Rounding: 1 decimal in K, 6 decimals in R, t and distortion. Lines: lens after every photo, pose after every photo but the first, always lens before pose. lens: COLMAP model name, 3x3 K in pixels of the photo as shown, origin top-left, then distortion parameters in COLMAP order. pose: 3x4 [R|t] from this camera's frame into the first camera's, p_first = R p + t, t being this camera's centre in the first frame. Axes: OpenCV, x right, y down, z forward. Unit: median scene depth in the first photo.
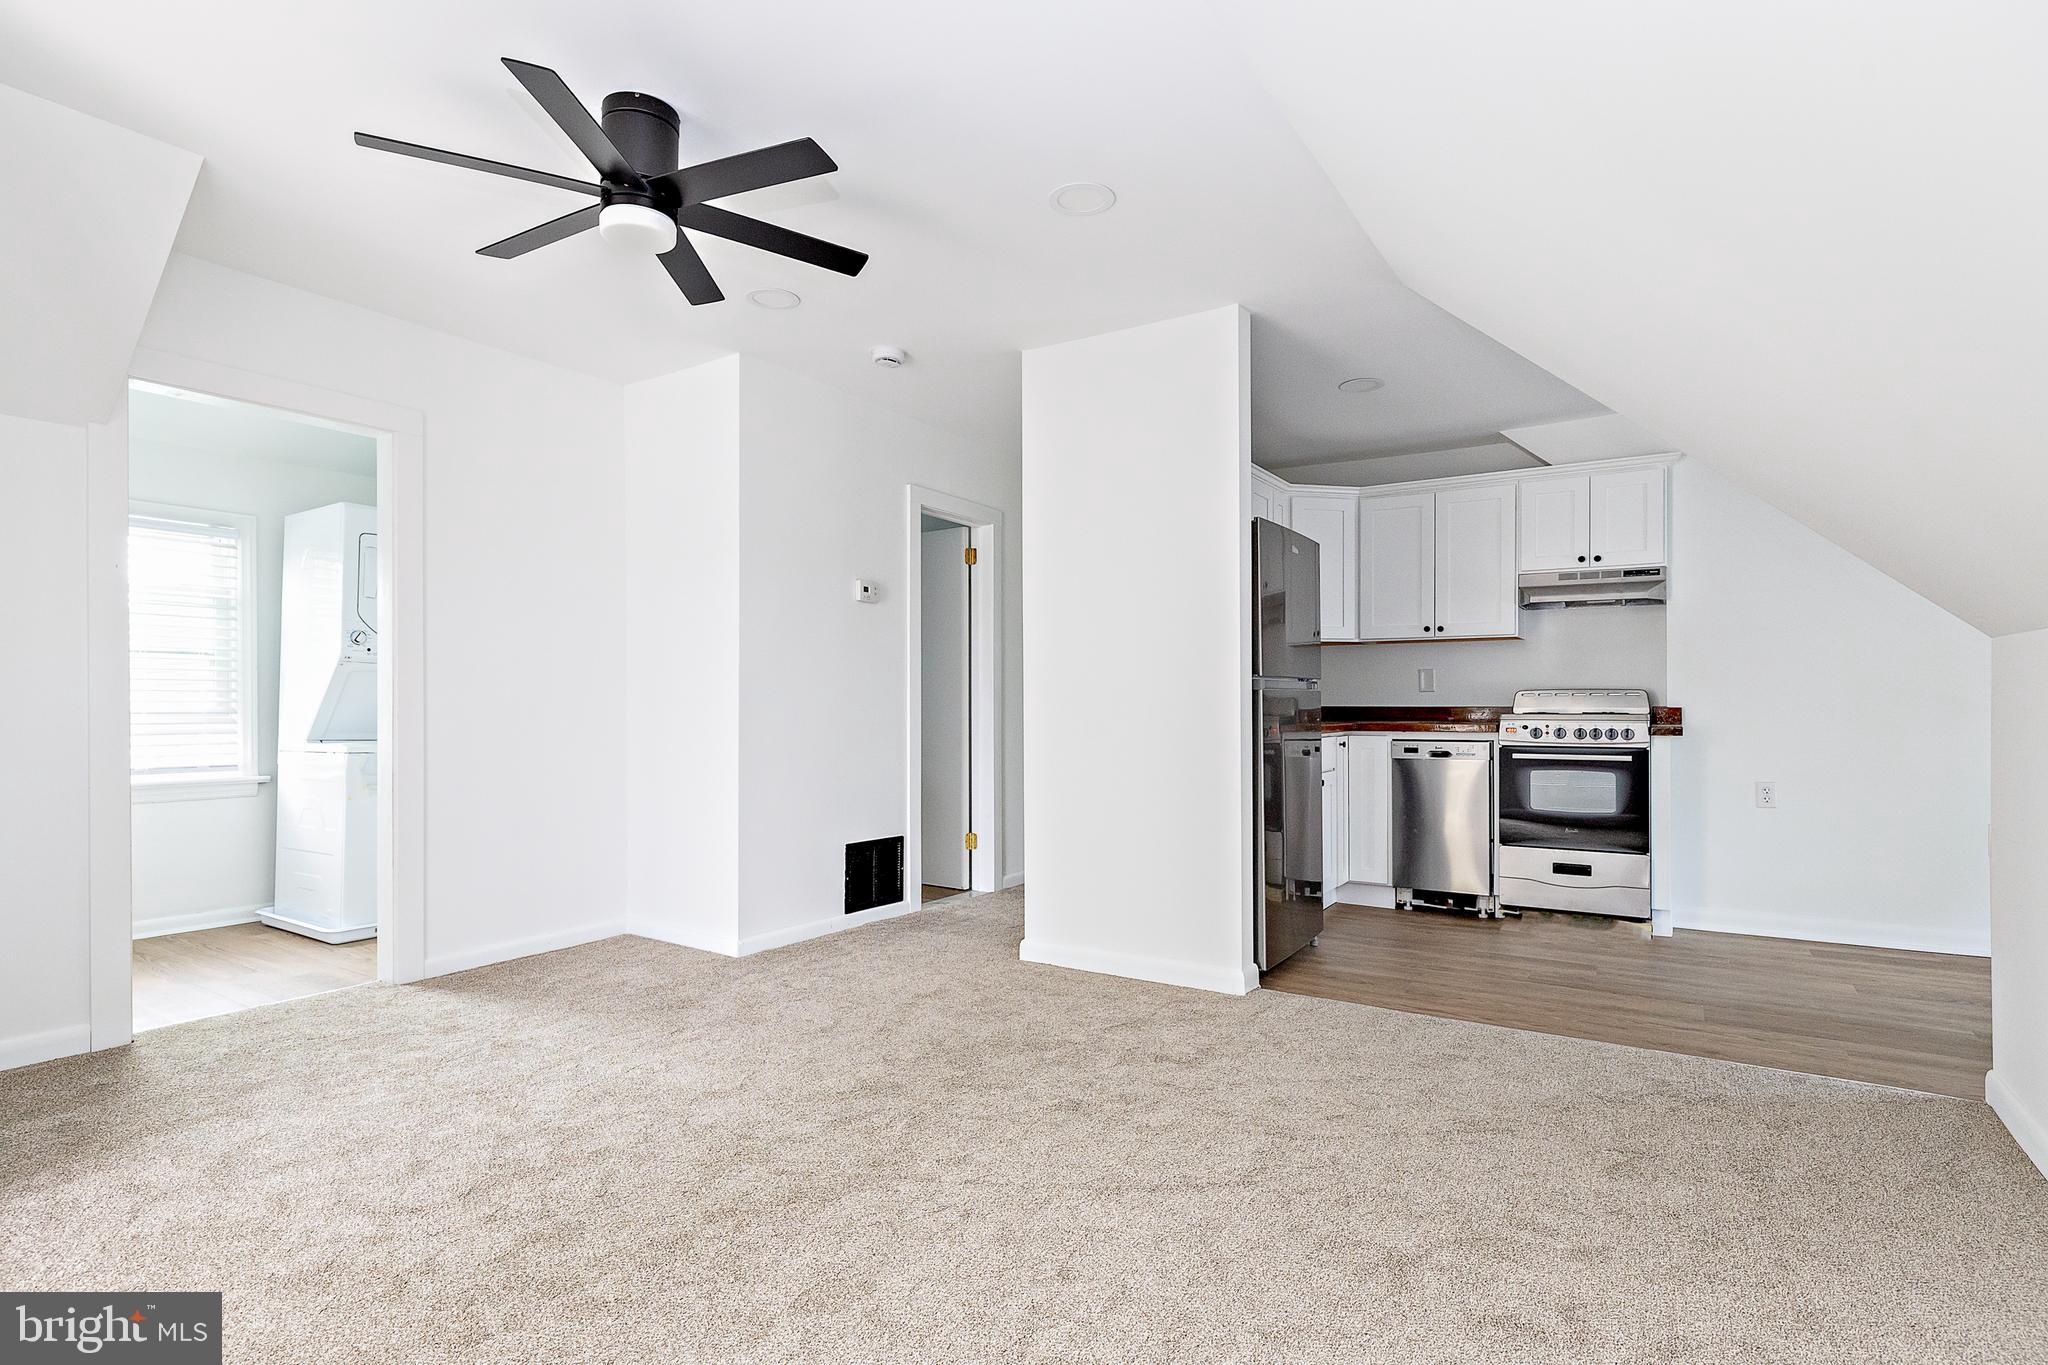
lens RADIAL K [[1005.8, 0, 1010.5], [0, 1005.8, 698.9], [0, 0, 1]] dist [-0.006392, 0.001063]
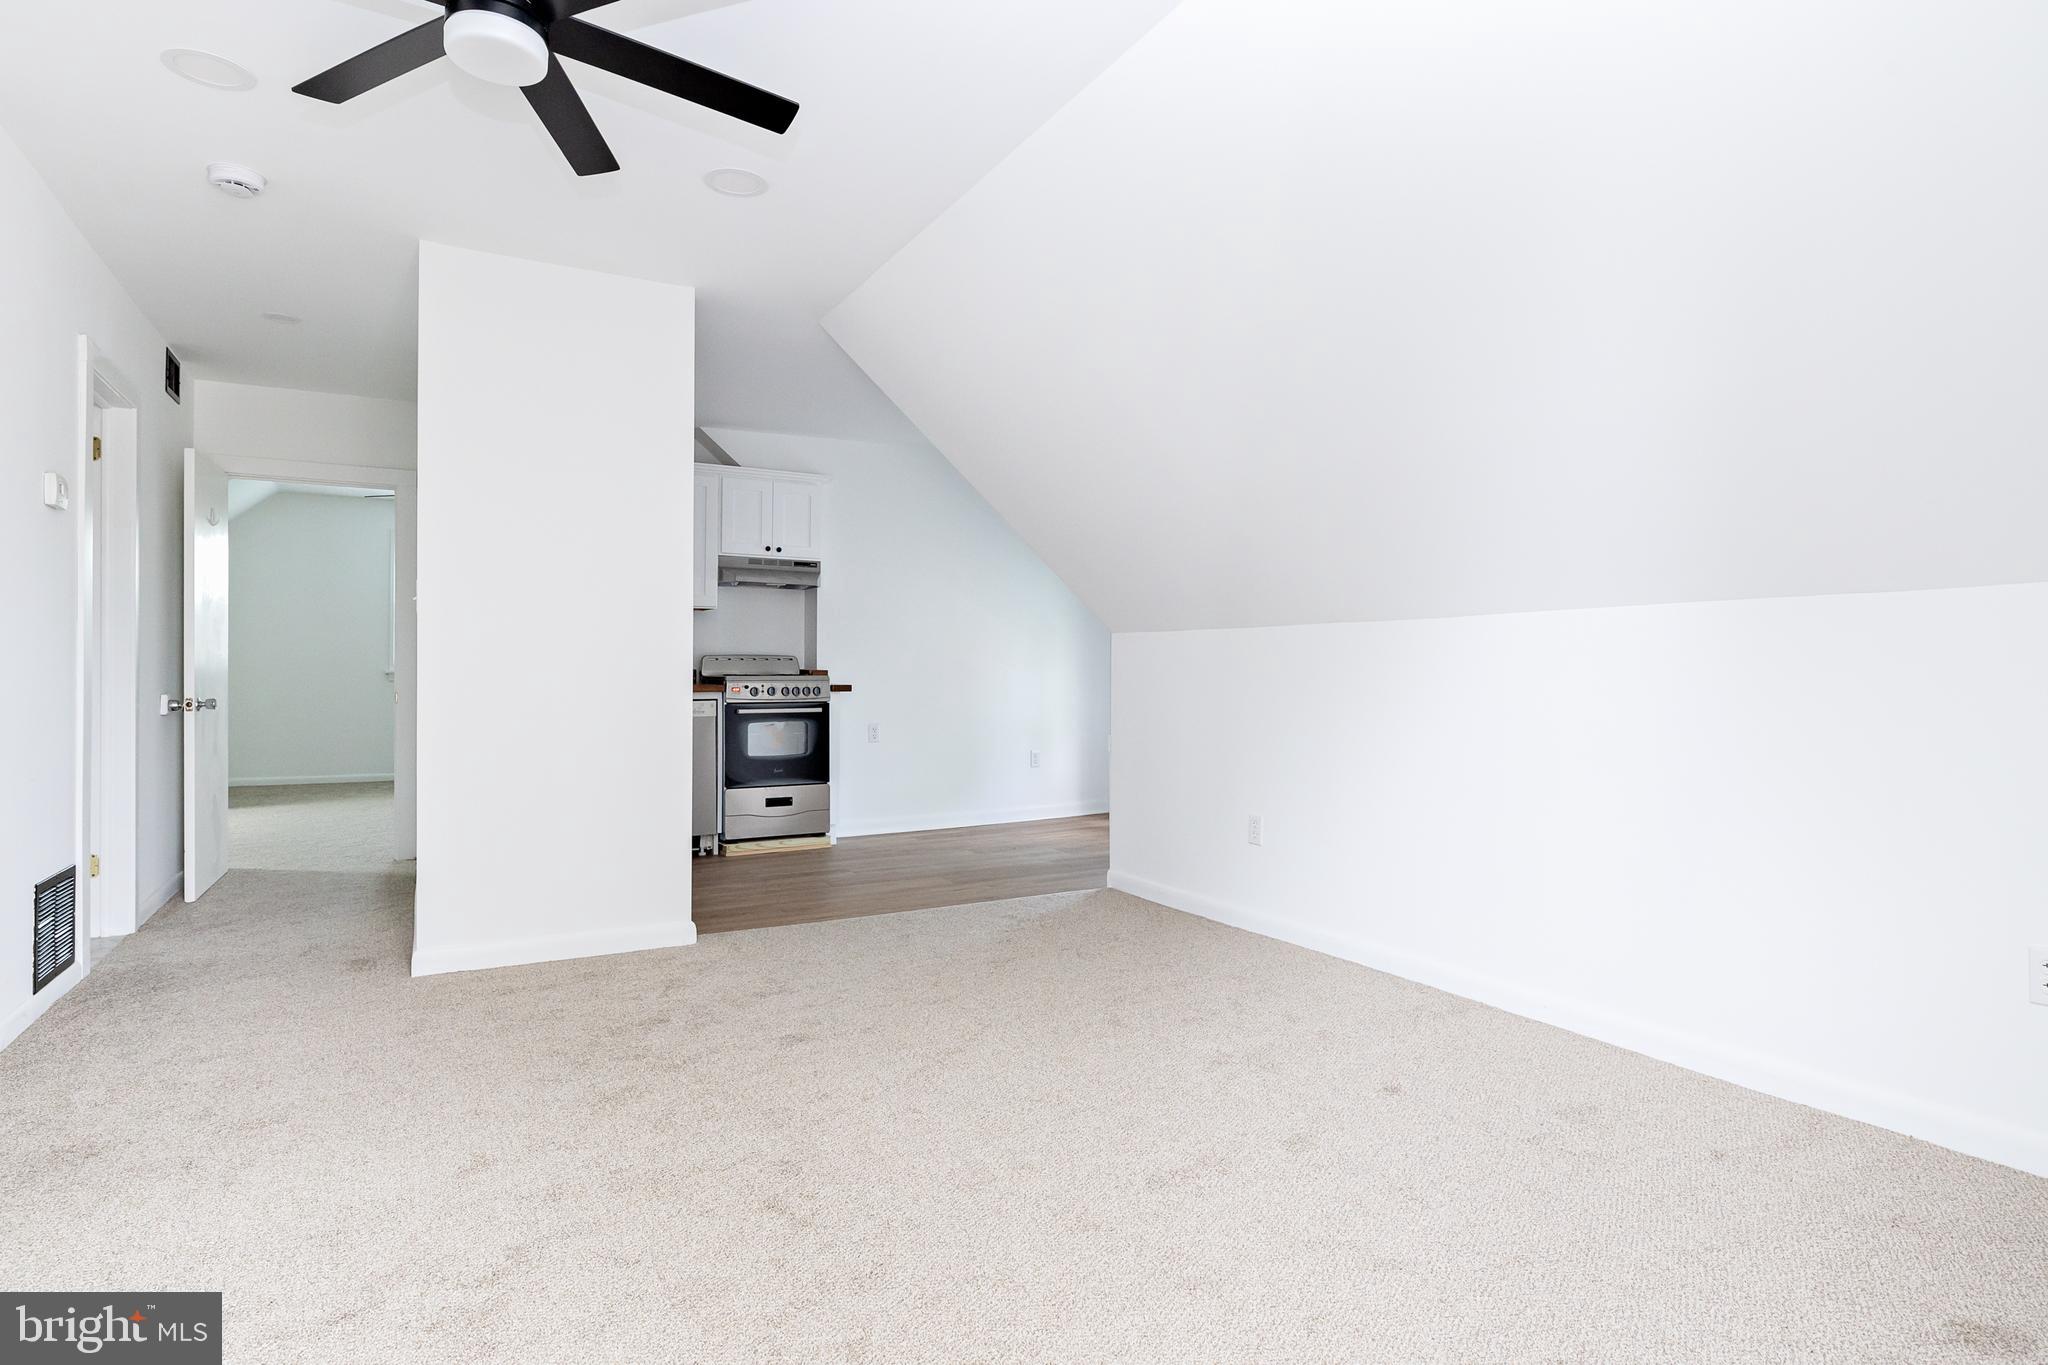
lens RADIAL K [[1019.5, 0, 1026.8], [0, 1019.5, 668.4], [0, 0, 1]] dist [-0.000871, -0.000753]
pose [[0.492684, 0.000960, 0.870208, -0.365491], [-0.006641, 0.999974, 0.002657, 0.000780], [-0.870183, -0.007088, 0.492678, 0.117196]]
